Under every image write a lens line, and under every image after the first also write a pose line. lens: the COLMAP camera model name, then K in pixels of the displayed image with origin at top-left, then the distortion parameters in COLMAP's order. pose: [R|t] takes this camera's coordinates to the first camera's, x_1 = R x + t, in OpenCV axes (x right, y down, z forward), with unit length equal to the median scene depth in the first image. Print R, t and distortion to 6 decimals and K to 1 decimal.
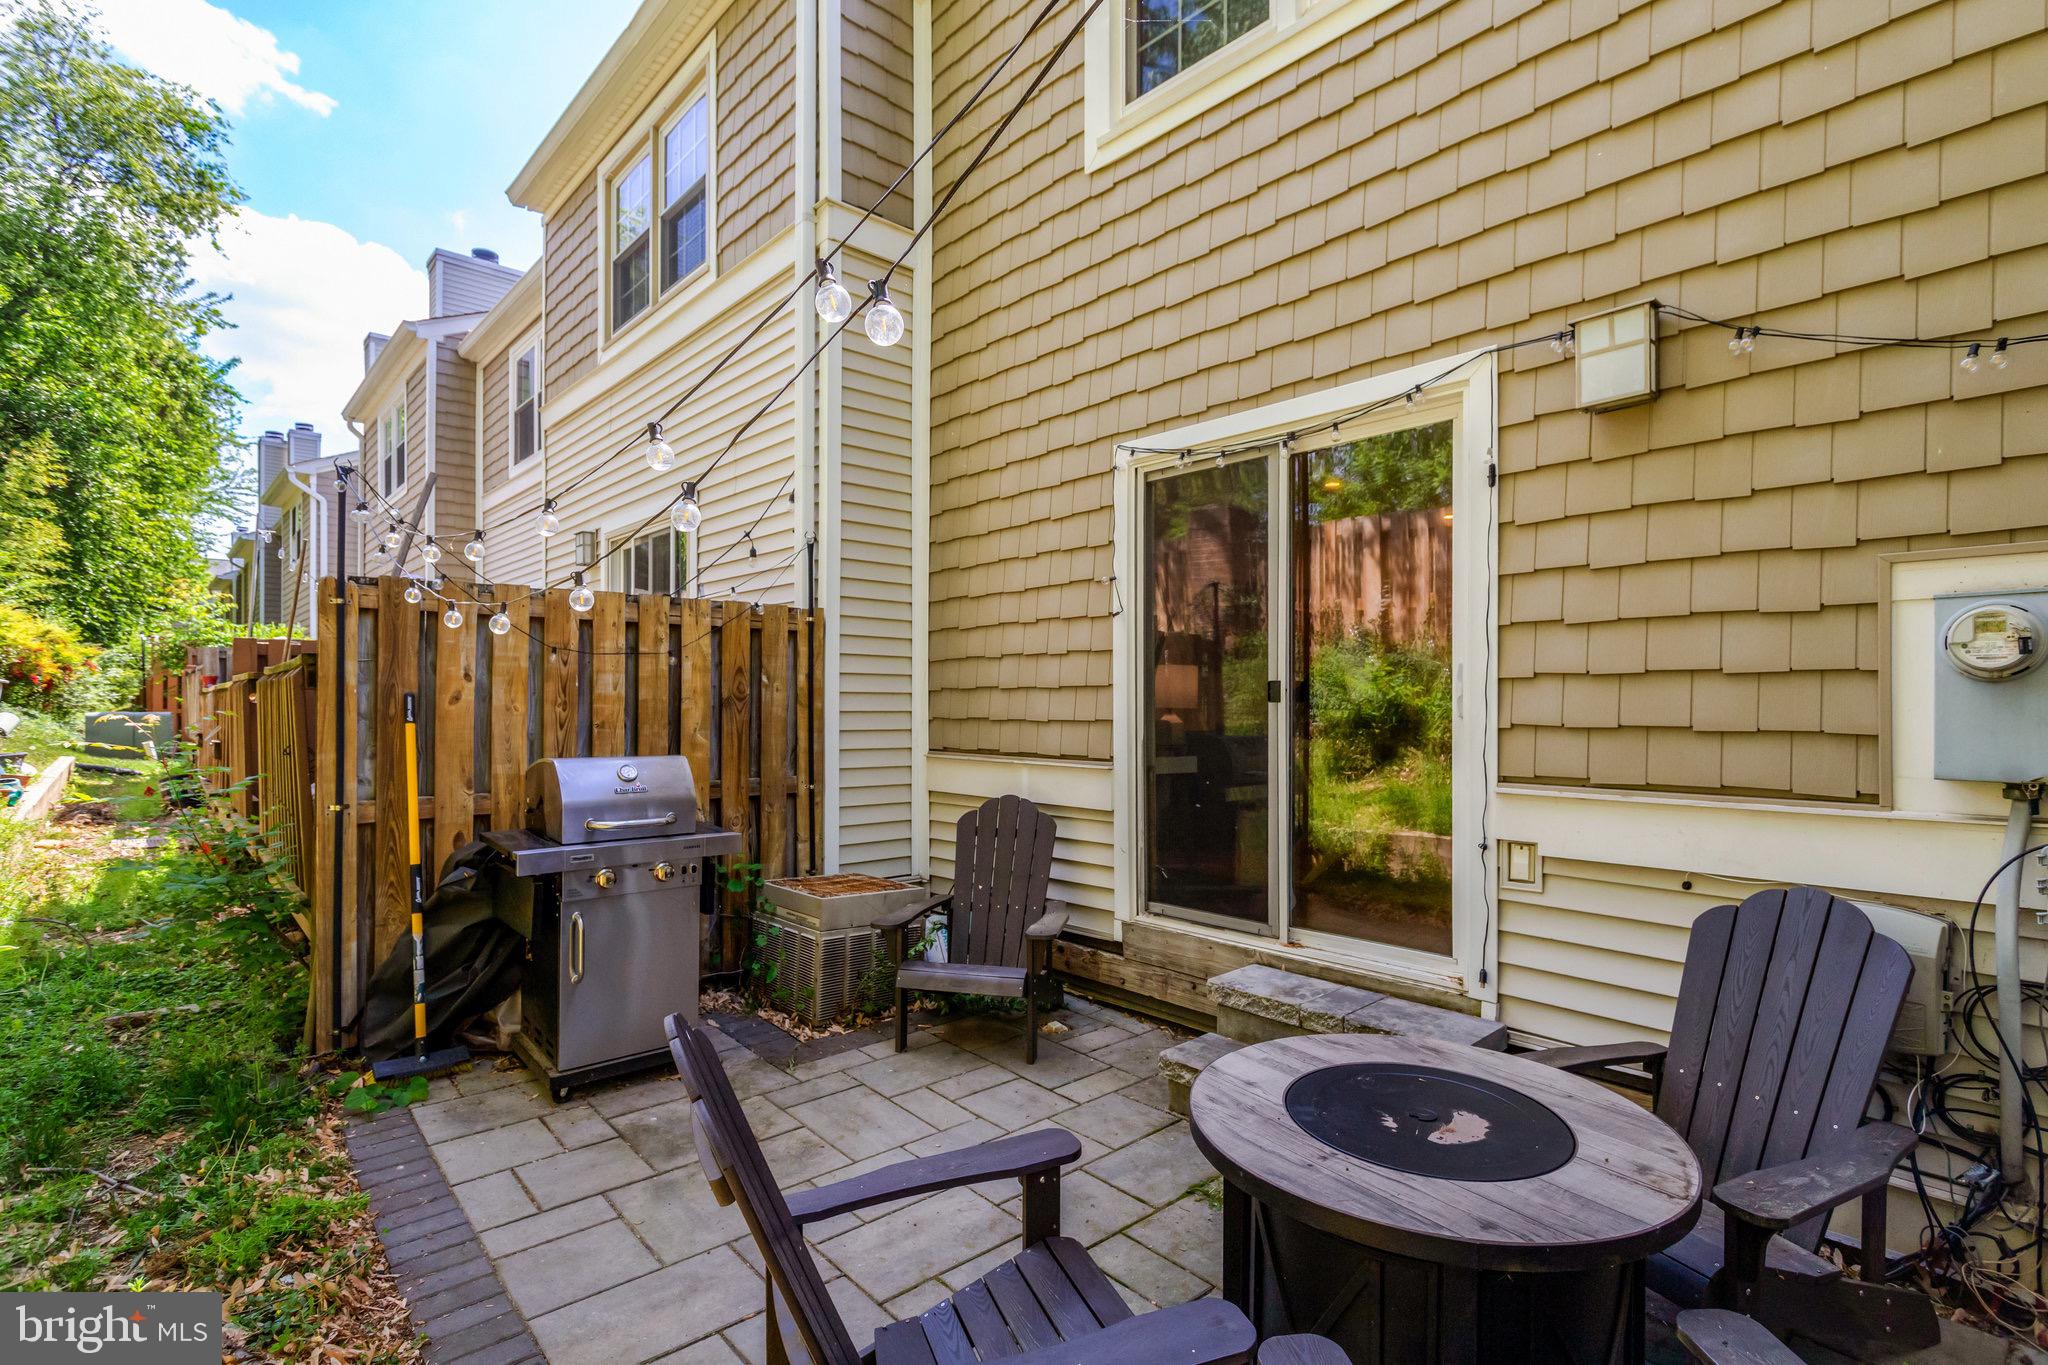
lens RADIAL K [[1002.8, 0, 1022.9], [0, 1002.8, 686.8], [0, 0, 1]] dist [0.000468, -0.000199]
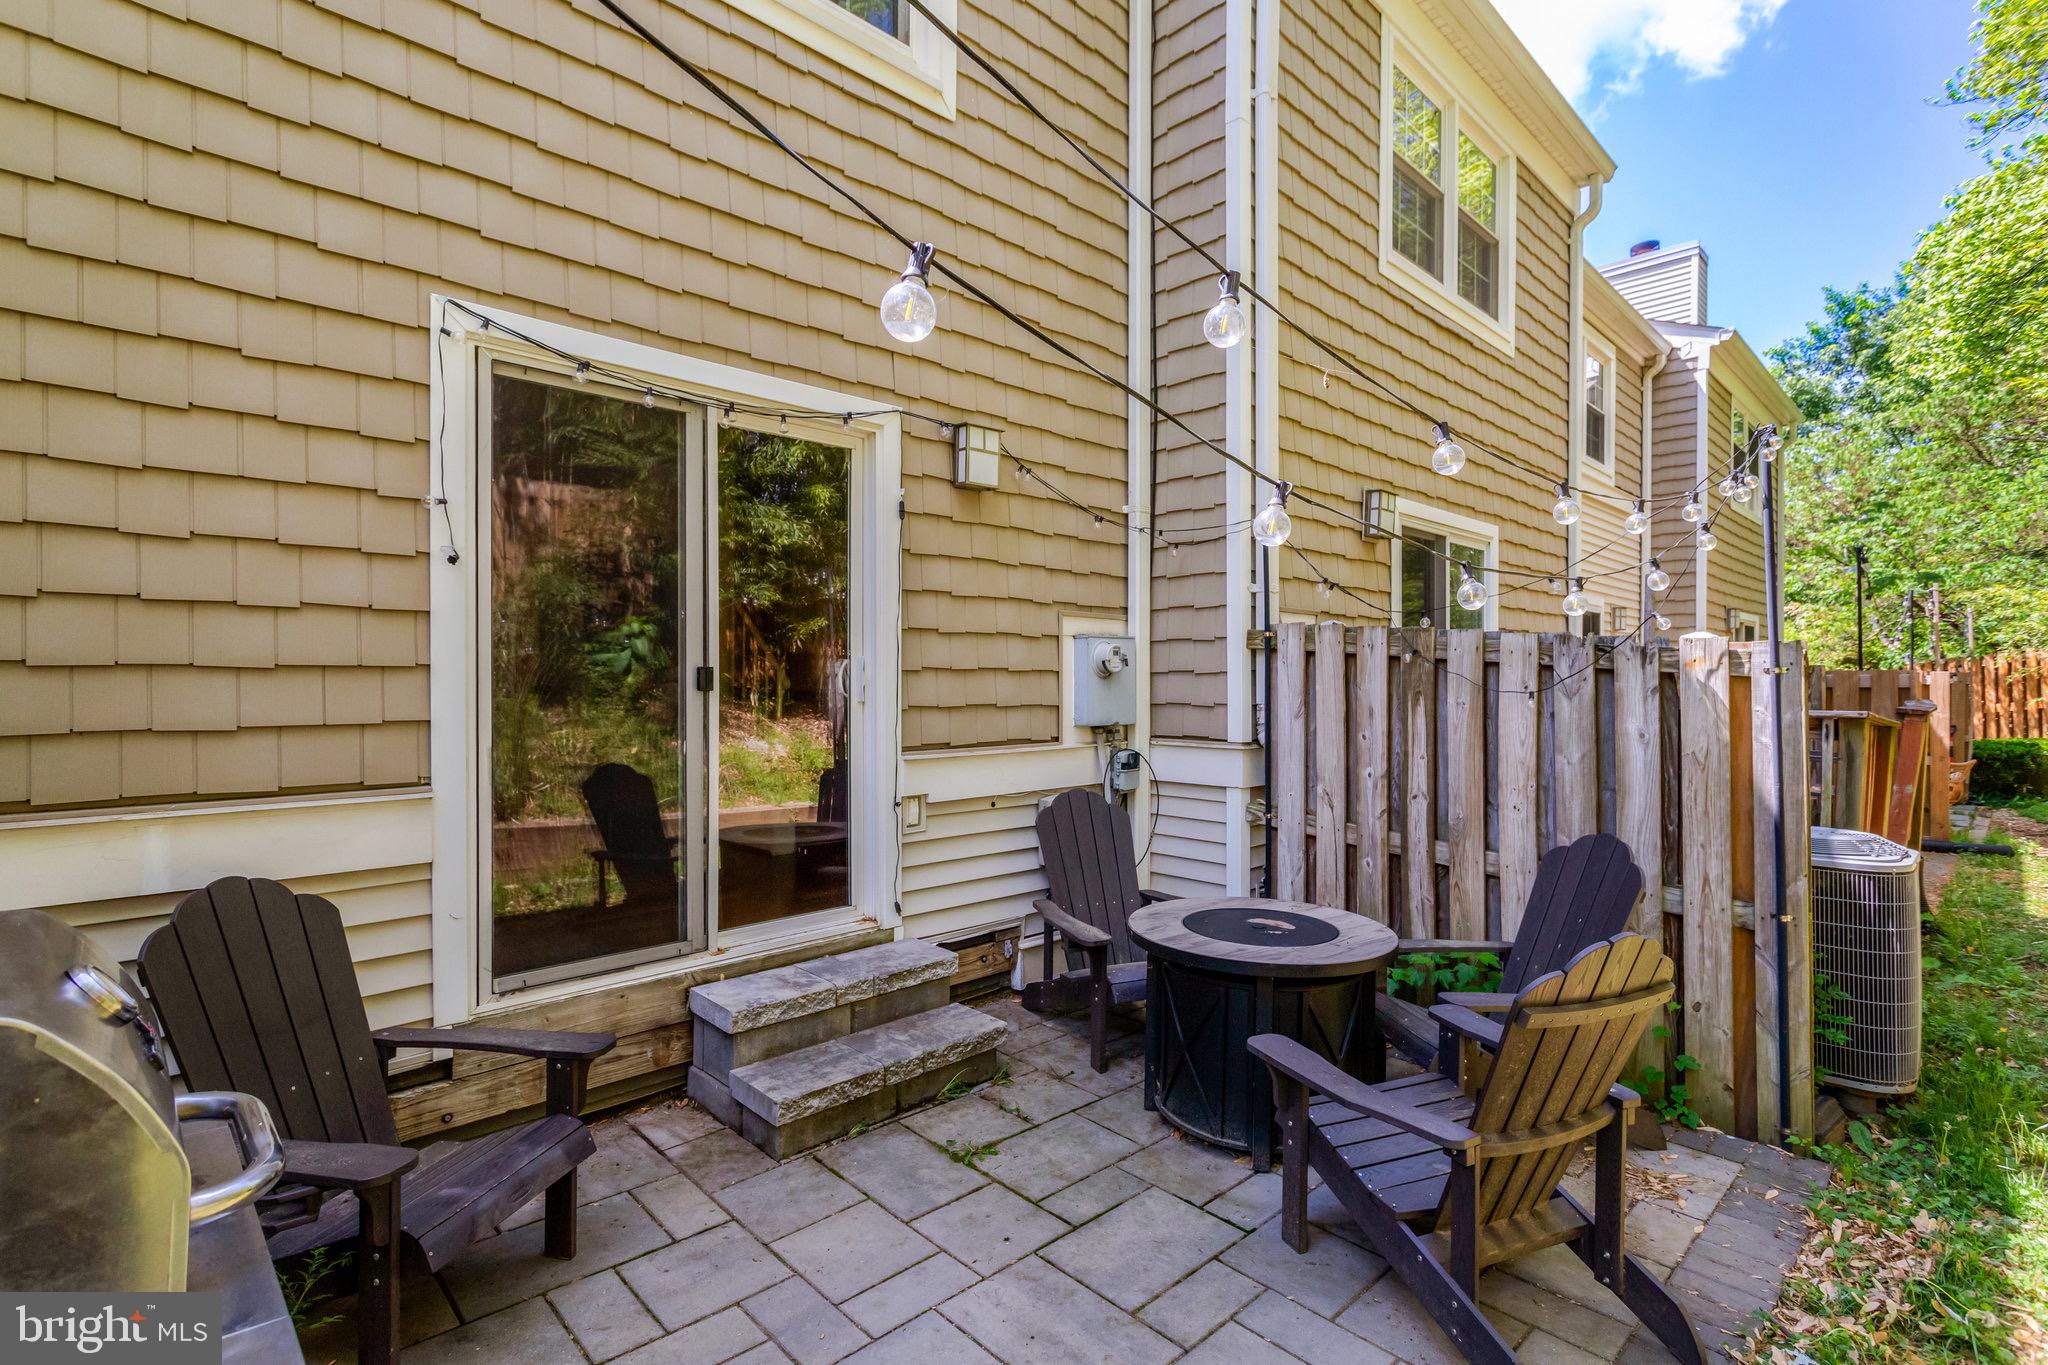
lens RADIAL K [[945.5, 0, 1022.2], [0, 945.5, 687.3], [0, 0, 1]] dist [0.000090, 0.000398]
pose [[-0.035678, 0.001847, 0.999362, -0.635947], [-0.008004, 0.999966, -0.002134, 0.012156], [-0.999331, -0.008075, -0.035662, 0.772957]]
